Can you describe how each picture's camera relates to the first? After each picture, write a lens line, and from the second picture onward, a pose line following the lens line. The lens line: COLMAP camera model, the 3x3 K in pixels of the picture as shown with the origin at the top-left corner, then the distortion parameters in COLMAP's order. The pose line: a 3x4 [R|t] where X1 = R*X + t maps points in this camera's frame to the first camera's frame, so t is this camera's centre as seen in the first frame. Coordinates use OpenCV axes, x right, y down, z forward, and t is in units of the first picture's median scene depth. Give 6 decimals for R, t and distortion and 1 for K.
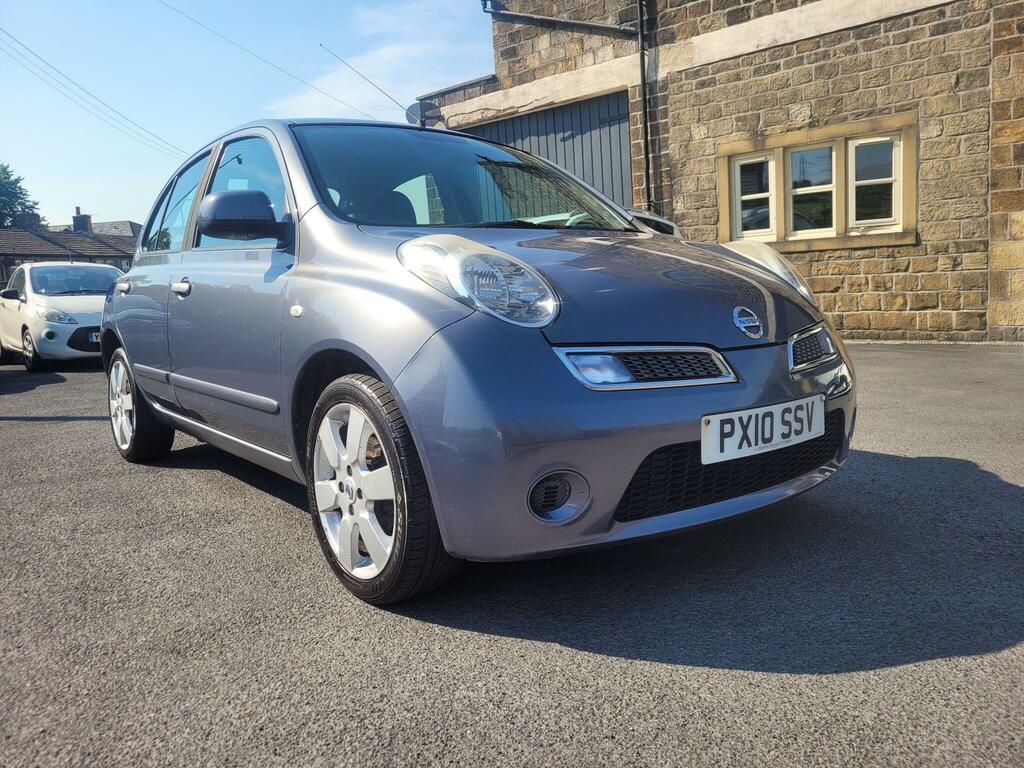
lens RADIAL K [[776.6, 0, 504.7], [0, 776.6, 381.5], [0, 0, 1]] dist [0.033188, -0.030487]
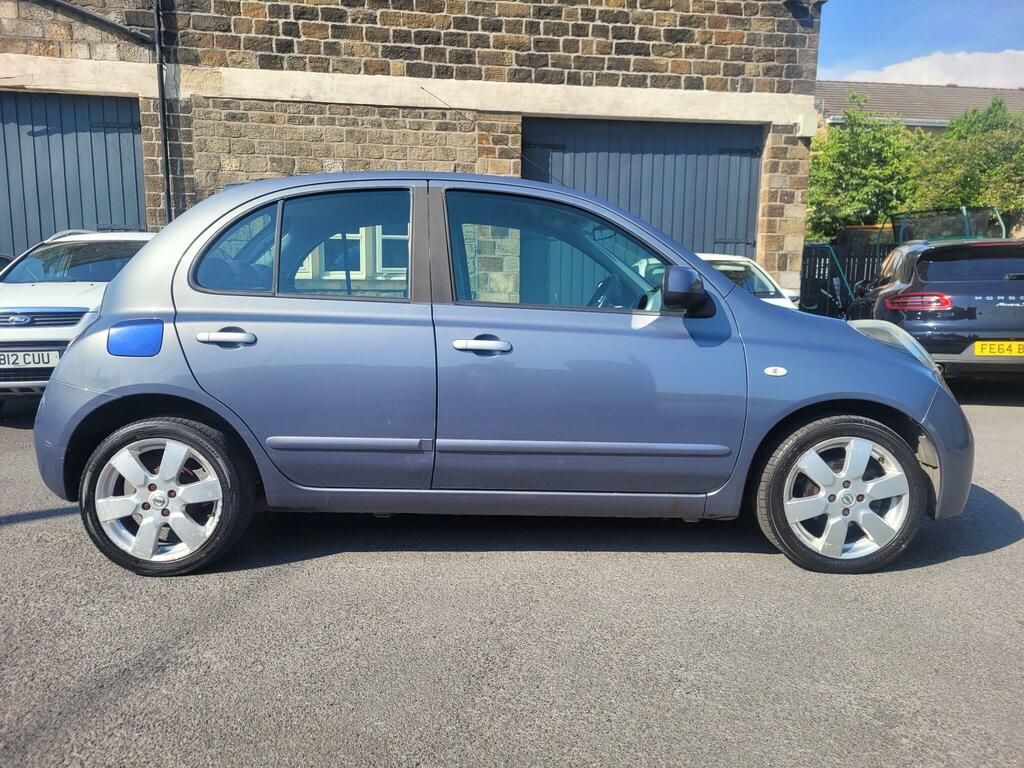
lens RADIAL K [[776.6, 0, 507.3], [0, 776.6, 385.6], [0, 0, 1]] dist [0.033188, -0.030487]
pose [[0.594367, -0.049058, 0.802696, -0.361418], [0.065788, 0.997758, 0.012266, -0.025927], [-0.801499, 0.045518, 0.596262, 0.136679]]
